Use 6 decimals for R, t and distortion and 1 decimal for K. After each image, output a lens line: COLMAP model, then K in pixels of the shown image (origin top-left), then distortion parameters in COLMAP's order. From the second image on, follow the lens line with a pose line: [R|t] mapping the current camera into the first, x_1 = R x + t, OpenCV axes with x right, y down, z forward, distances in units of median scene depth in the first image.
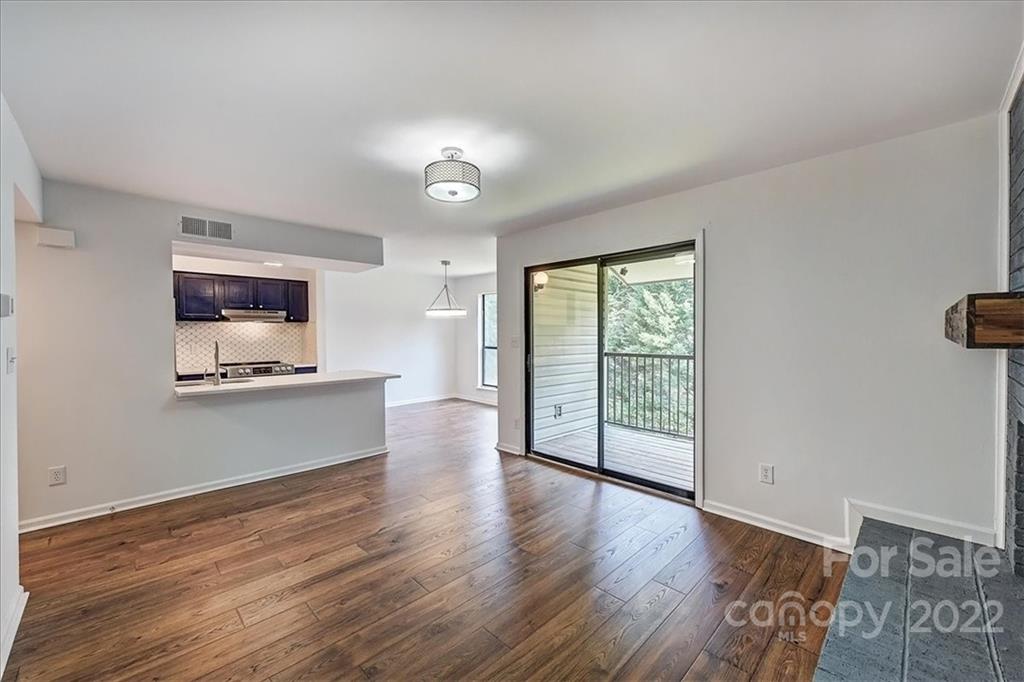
lens RADIAL K [[407.8, 0, 517.6], [0, 407.8, 336.6], [0, 0, 1]] dist [0.000142, -0.000006]
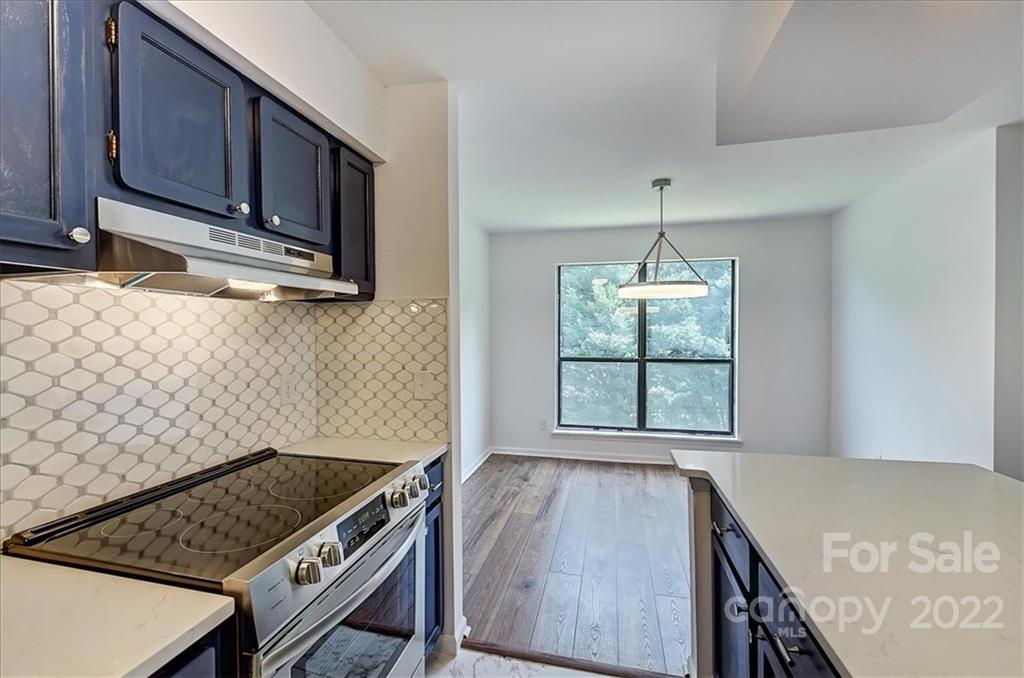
lens RADIAL K [[434.3, 0, 512.1], [0, 434.3, 335.9], [0, 0, 1]] dist [-0.000196, -0.000030]
pose [[0.850142, -0.009005, 0.526477, -0.620439], [0.008696, 0.999958, 0.003060, -0.011262], [-0.526482, 0.001977, 0.850184, 0.708779]]
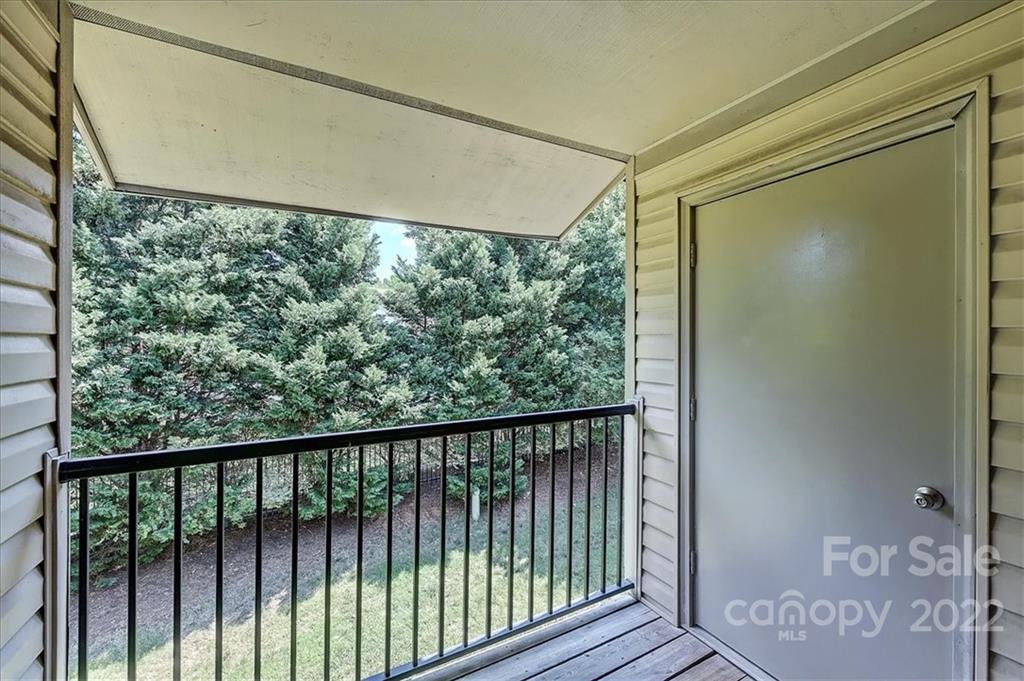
lens RADIAL K [[420.1, 0, 512.0], [0, 420.1, 340.5], [0, 0, 1]] dist [0.000371, -0.000042]
pose [[0.289217, 0.000737, 0.957263, 0.083651], [0.005887, 0.999979, -0.002548, -0.019394], [-0.957246, 0.006372, 0.289206, 0.739497]]
